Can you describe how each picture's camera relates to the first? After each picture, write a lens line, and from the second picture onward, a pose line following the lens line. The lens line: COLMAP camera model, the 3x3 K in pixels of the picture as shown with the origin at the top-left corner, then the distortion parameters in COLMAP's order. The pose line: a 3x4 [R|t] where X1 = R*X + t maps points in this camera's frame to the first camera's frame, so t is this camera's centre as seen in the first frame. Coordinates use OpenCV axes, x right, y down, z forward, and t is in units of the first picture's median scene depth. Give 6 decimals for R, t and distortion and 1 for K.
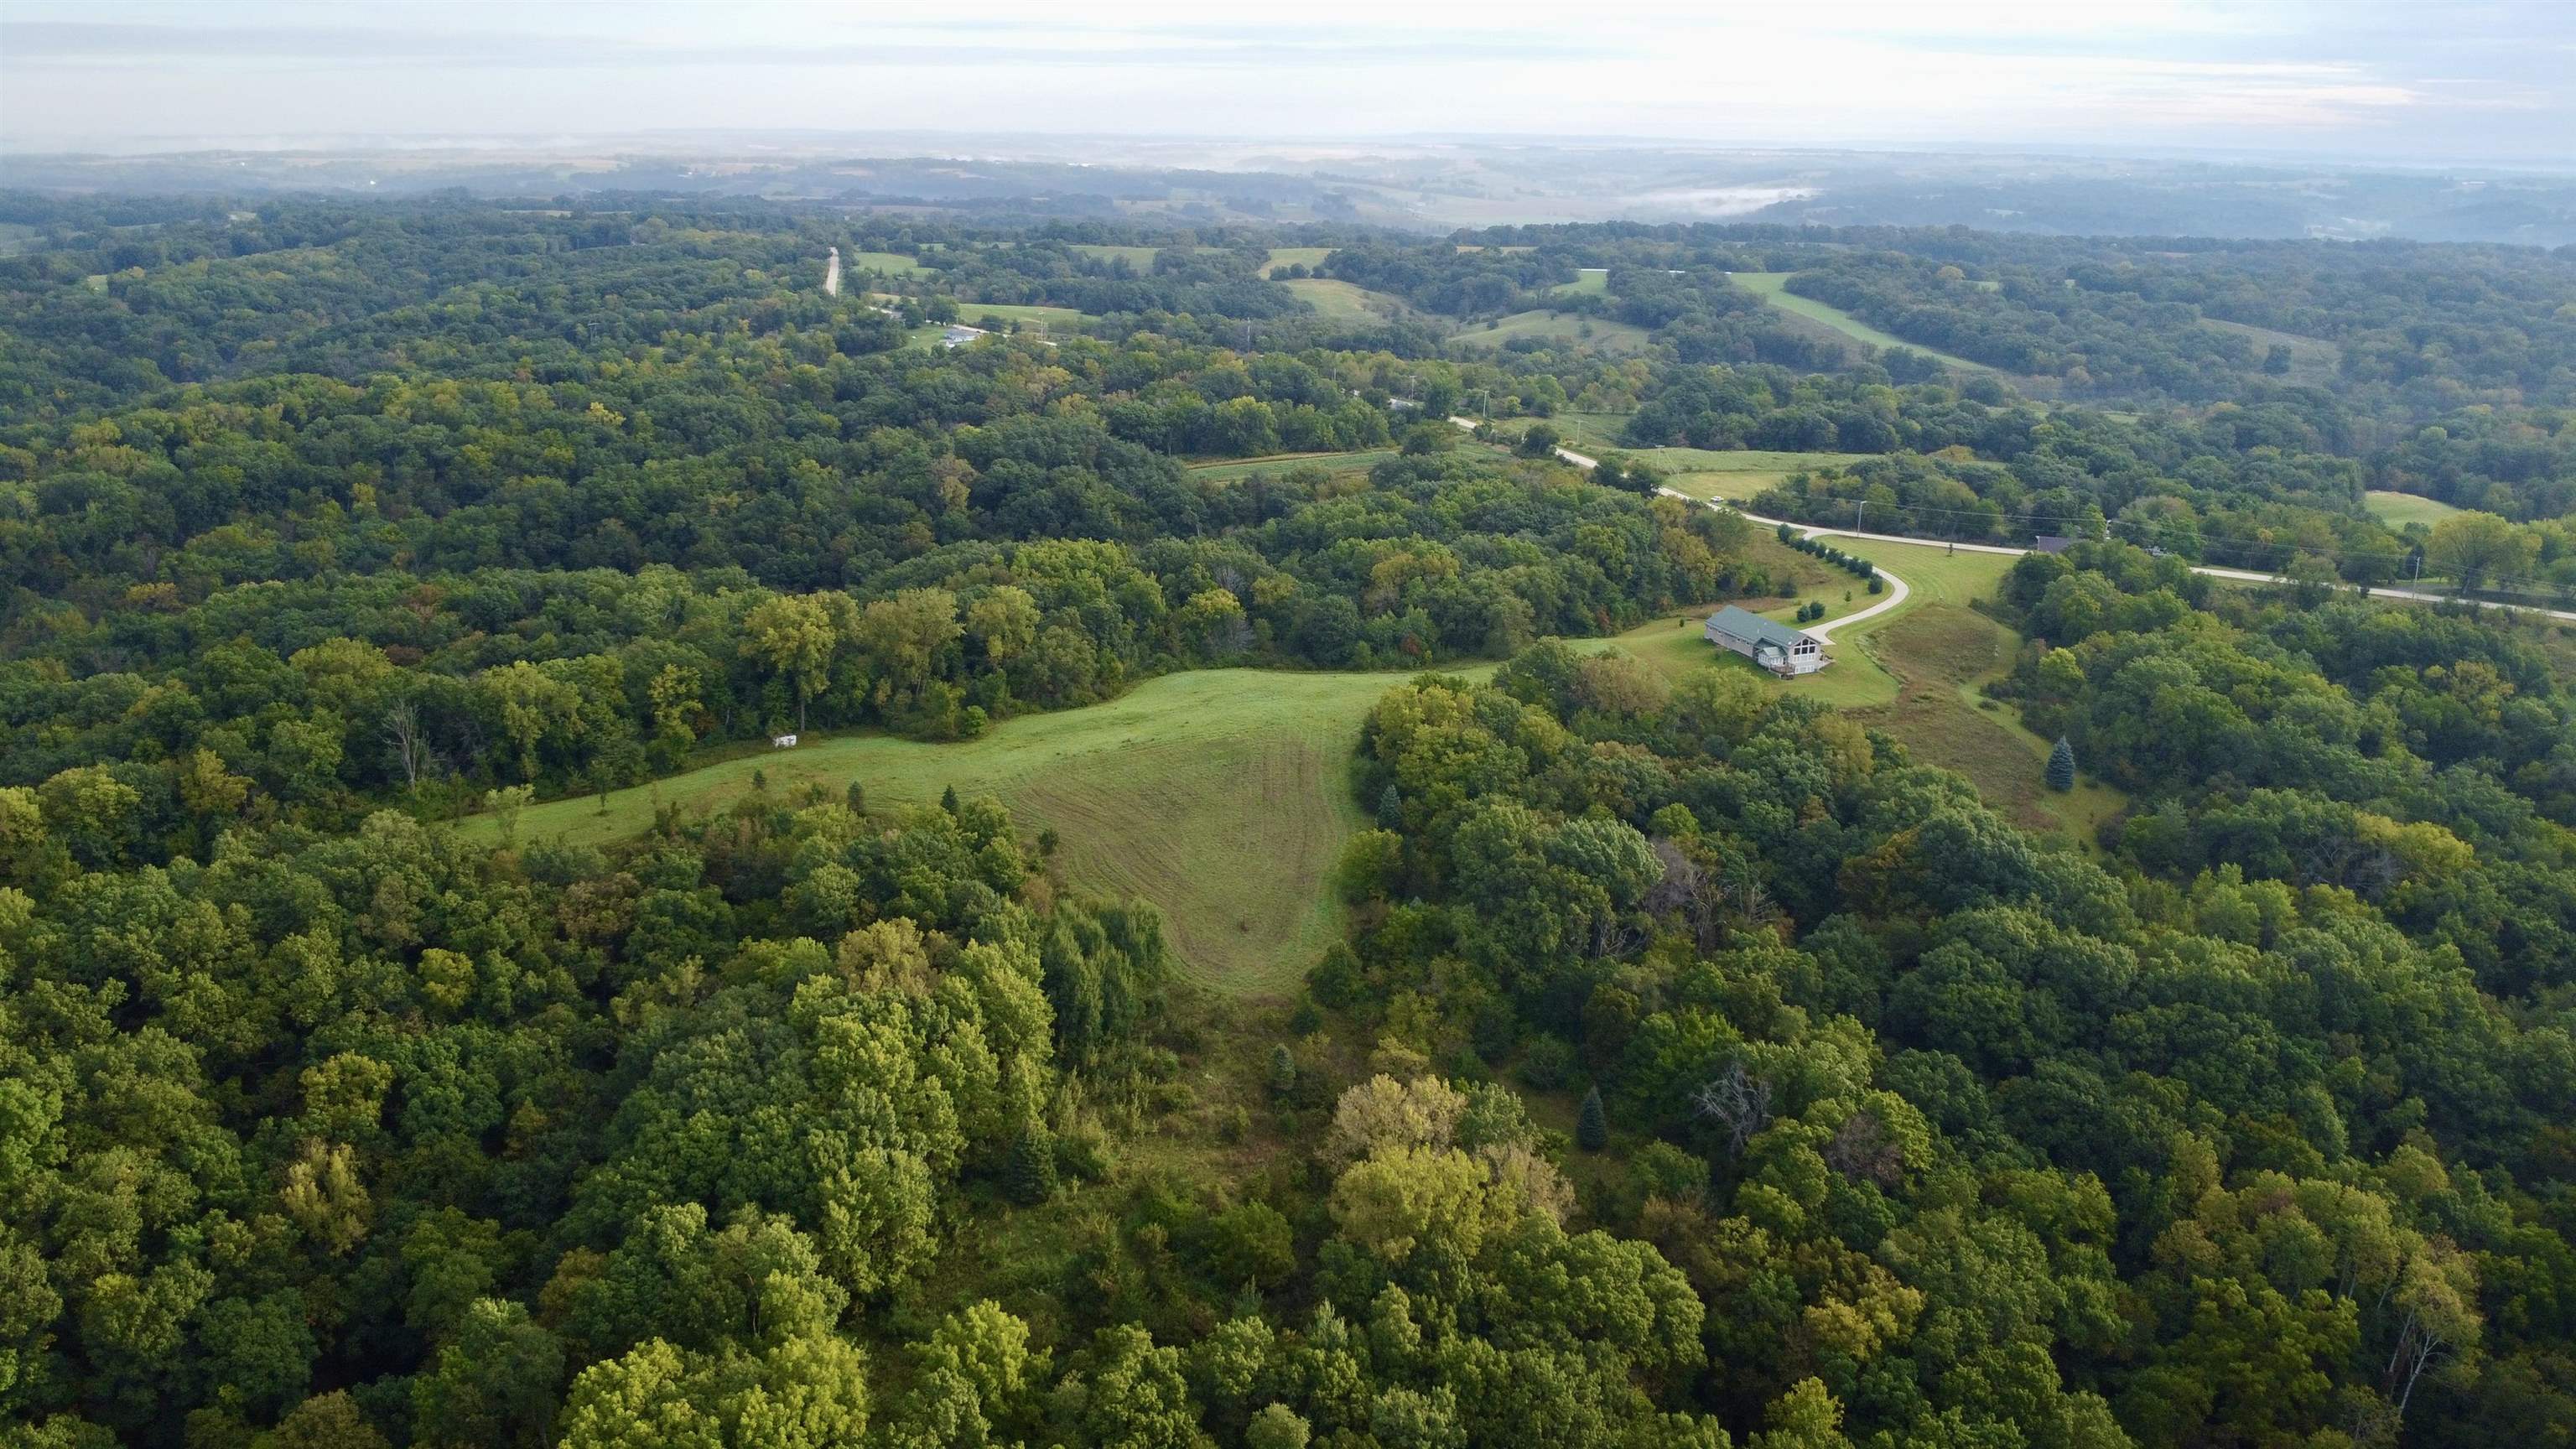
lens RADIAL K [[1868.9, 0, 1289.7], [0, 1868.9, 728.6], [0, 0, 1]] dist [-0.025352, -0.018008]
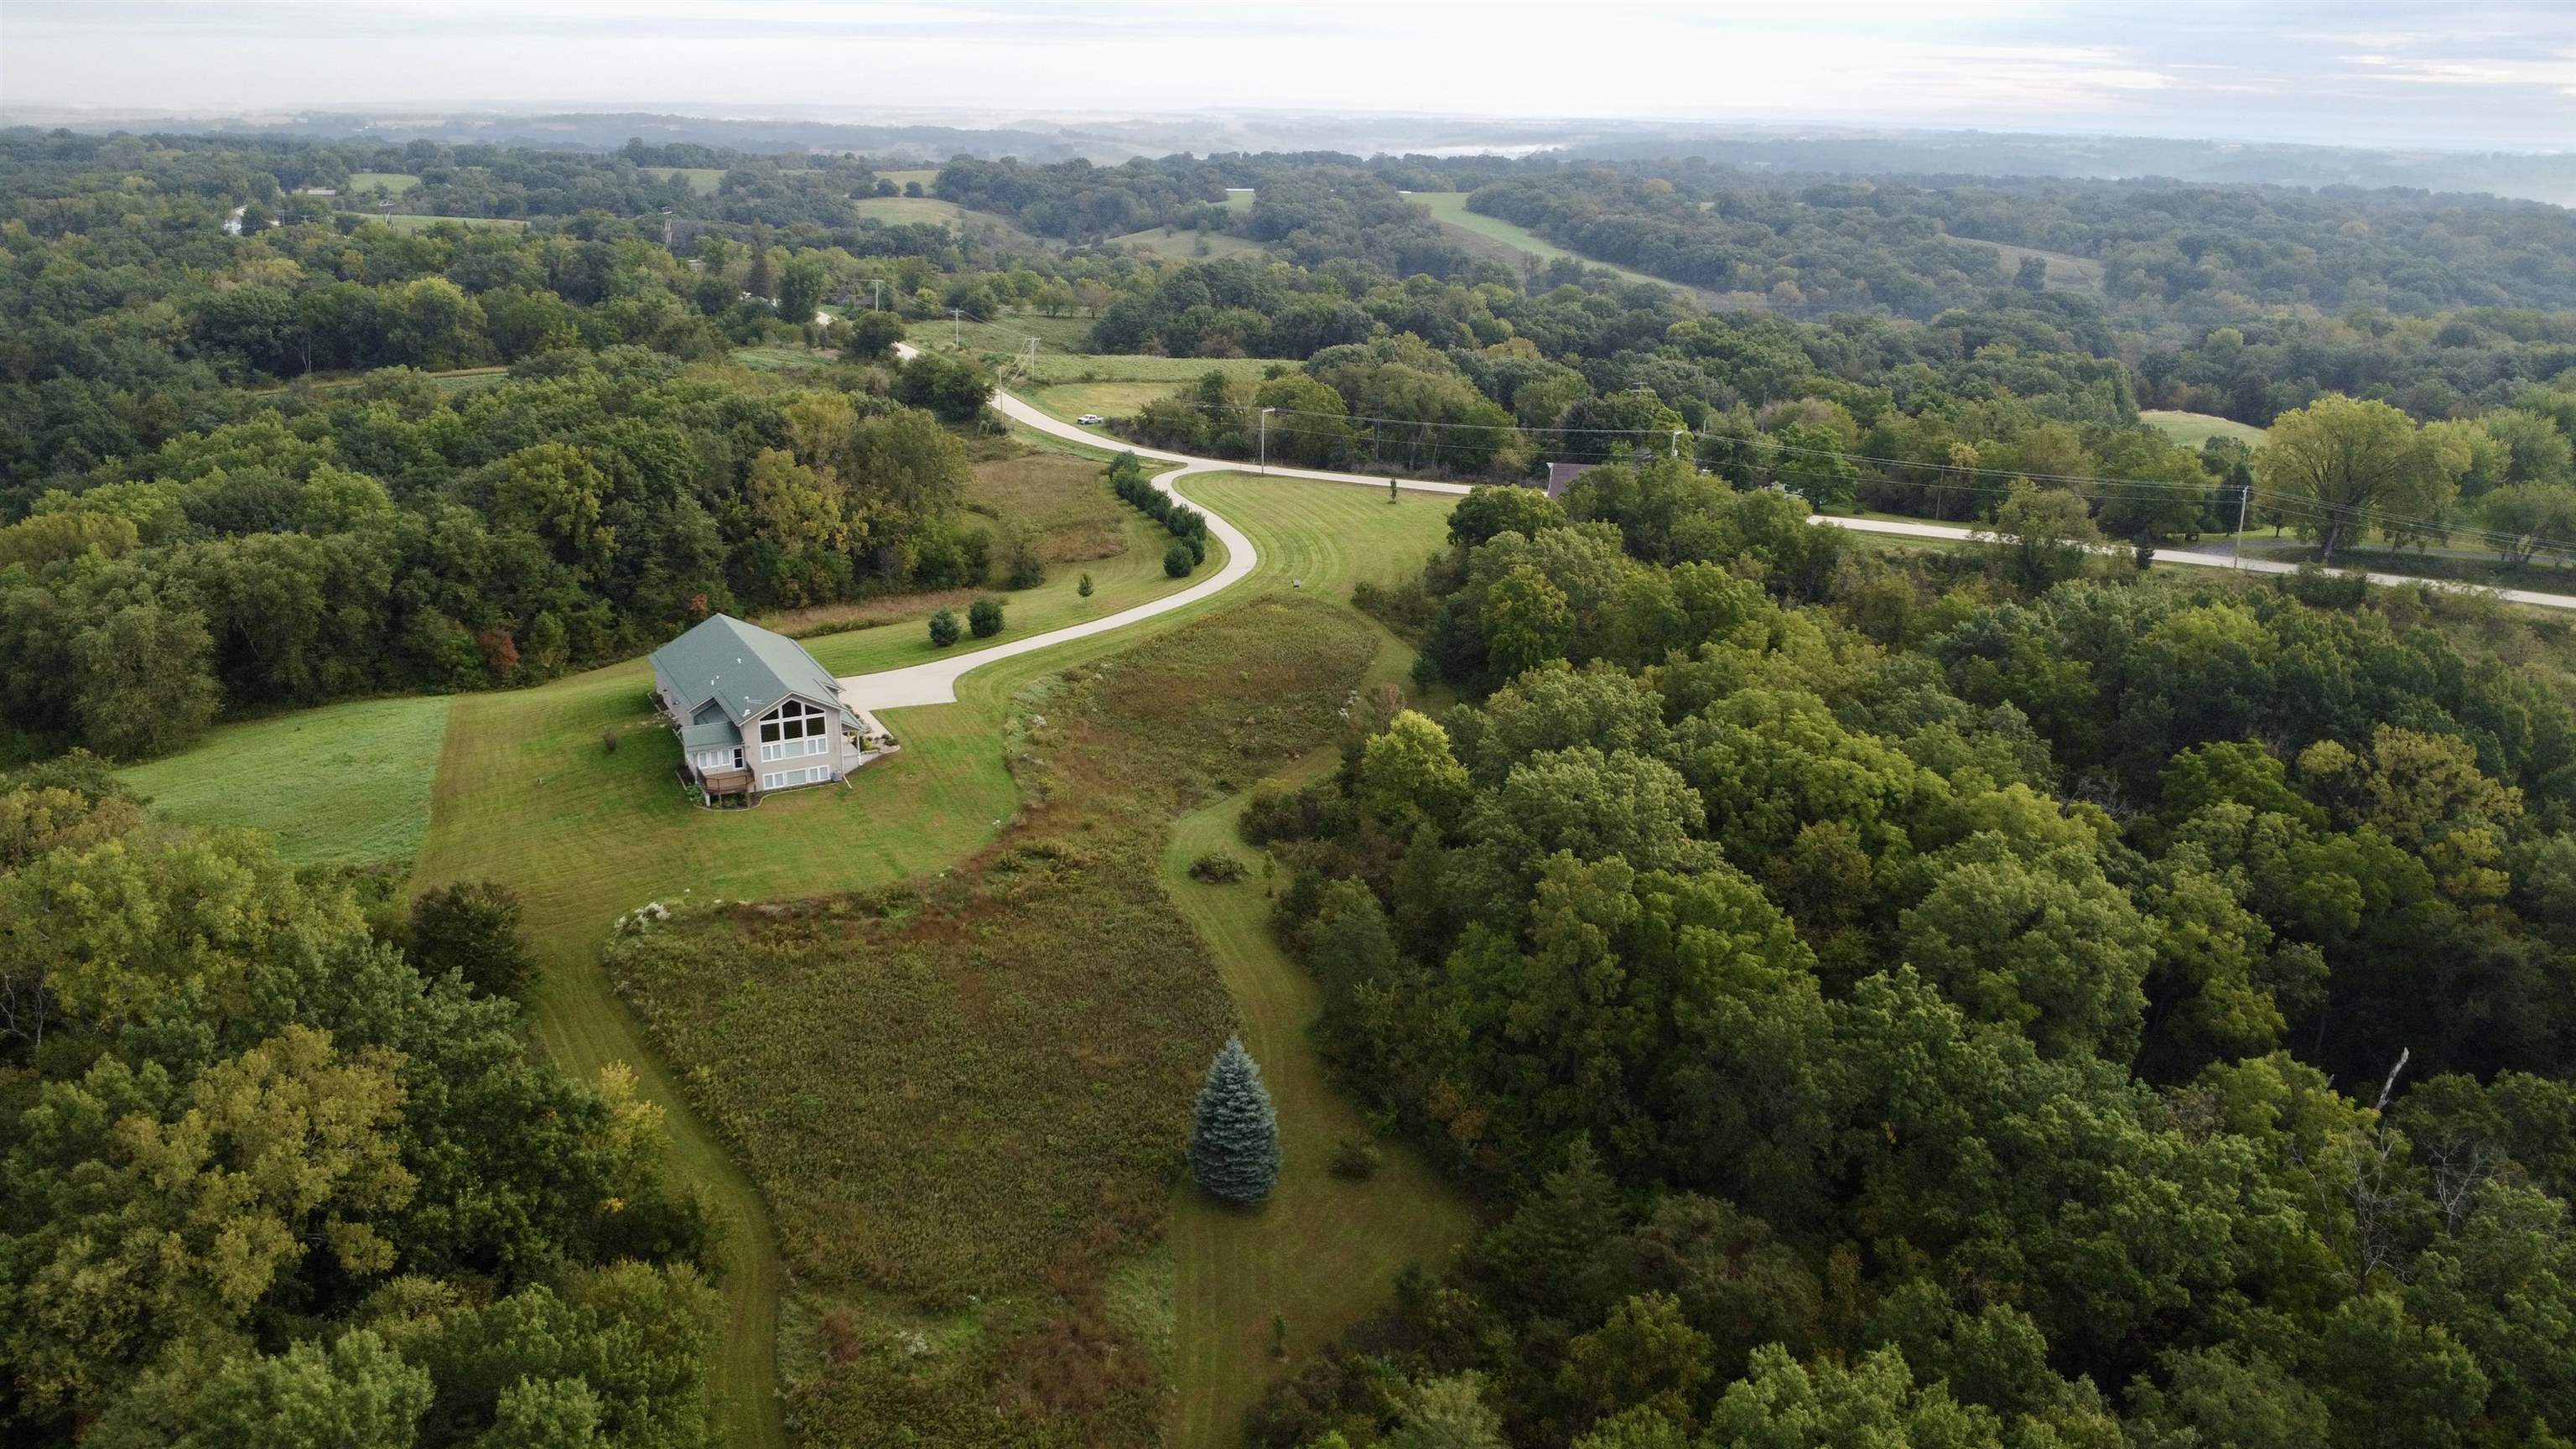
lens RADIAL K [[1868.9, 0, 1284.4], [0, 1868.9, 718.3], [0, 0, 1]] dist [-0.025352, -0.018008]
pose [[0.995136, -0.024021, 0.095534, 0.287143], [0.023576, 0.999705, 0.005780, -0.036908], [-0.095644, -0.003500, 0.995409, 0.498189]]
